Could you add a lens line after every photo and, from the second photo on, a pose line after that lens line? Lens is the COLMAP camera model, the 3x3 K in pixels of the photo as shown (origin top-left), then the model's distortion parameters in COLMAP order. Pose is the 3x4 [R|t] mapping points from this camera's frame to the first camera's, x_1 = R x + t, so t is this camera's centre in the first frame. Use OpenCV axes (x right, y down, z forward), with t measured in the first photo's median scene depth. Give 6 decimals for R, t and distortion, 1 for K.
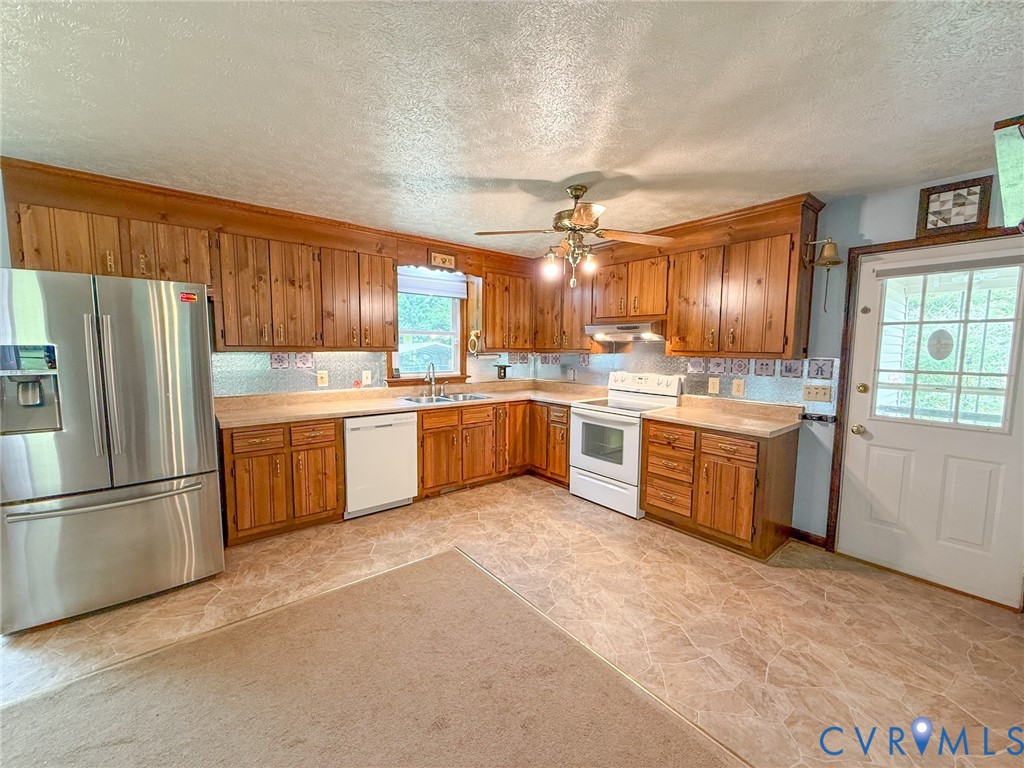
lens RADIAL K [[411.6, 0, 512.0], [0, 411.6, 384.0], [0, 0, 1]] dist [-0.002186, -0.000283]
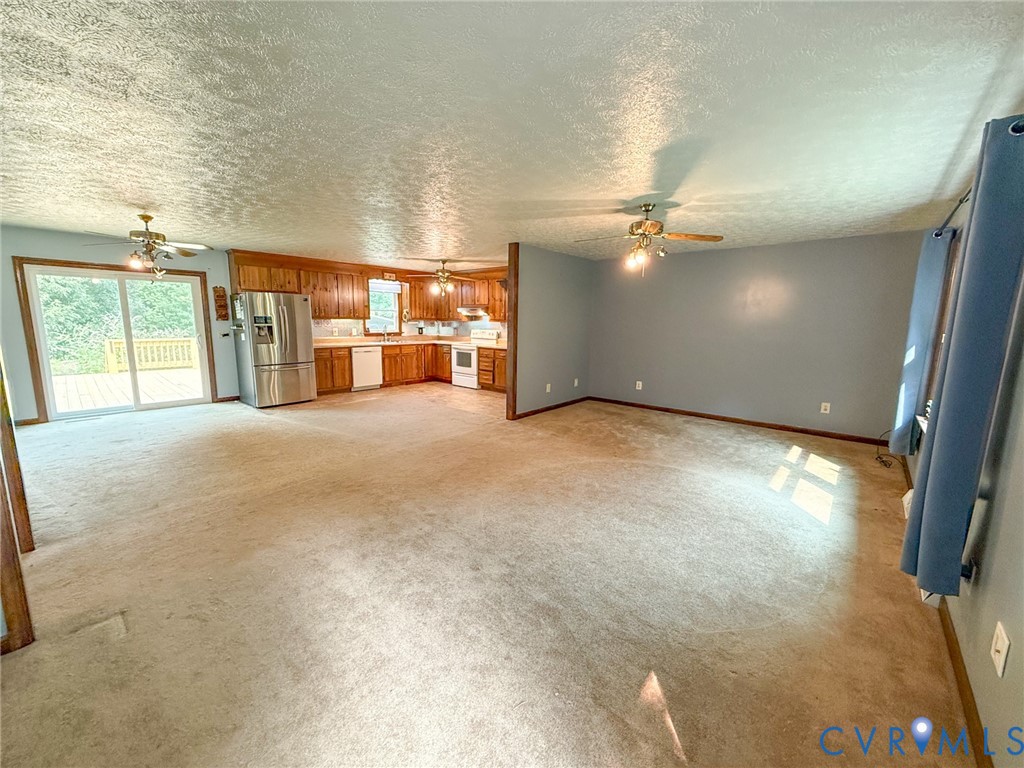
lens RADIAL K [[411.6, 0, 512.0], [0, 411.6, 384.0], [0, 0, 1]] dist [-0.002186, -0.000283]
pose [[0.985207, -0.021345, 0.170035, 0.080522], [0.009605, 0.997531, 0.069566, 0.111479], [-0.171100, -0.066904, 0.982979, -1.227679]]
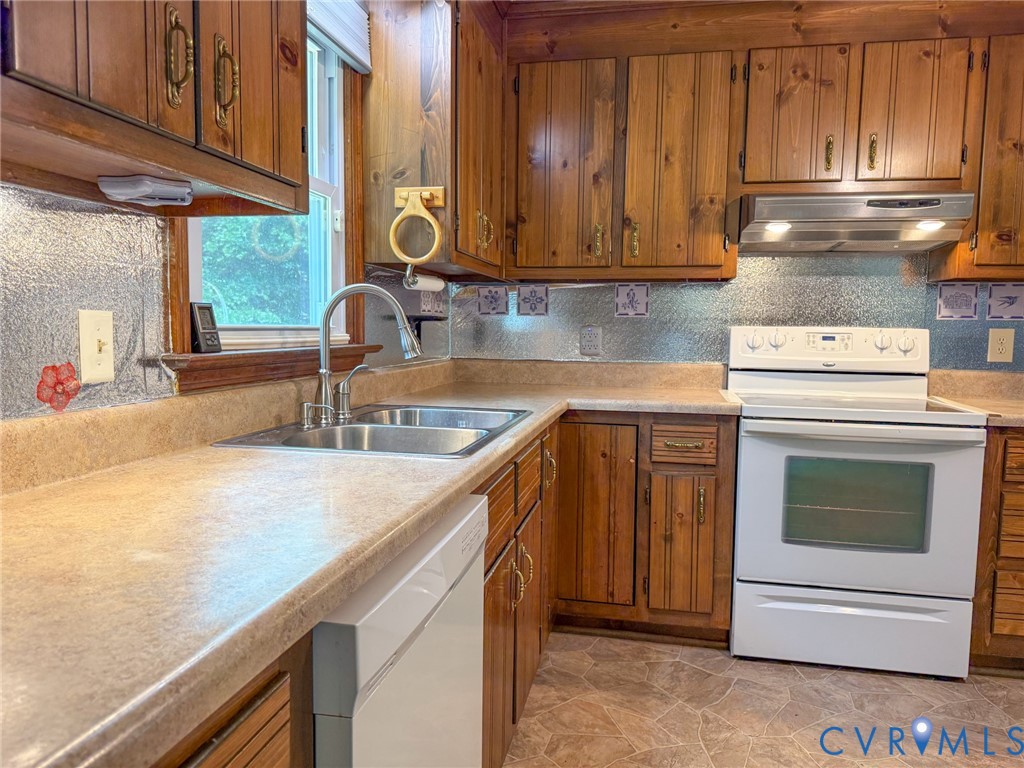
lens RADIAL K [[725.9, 0, 512.0], [0, 725.9, 384.0], [0, 0, 1]] dist [-0.000495, -0.007264]
pose [[0.772415, -0.049845, 0.633159, -0.406602], [0.050754, 0.998572, 0.016696, 0.004962], [-0.633087, 0.019239, 0.773842, 0.629251]]
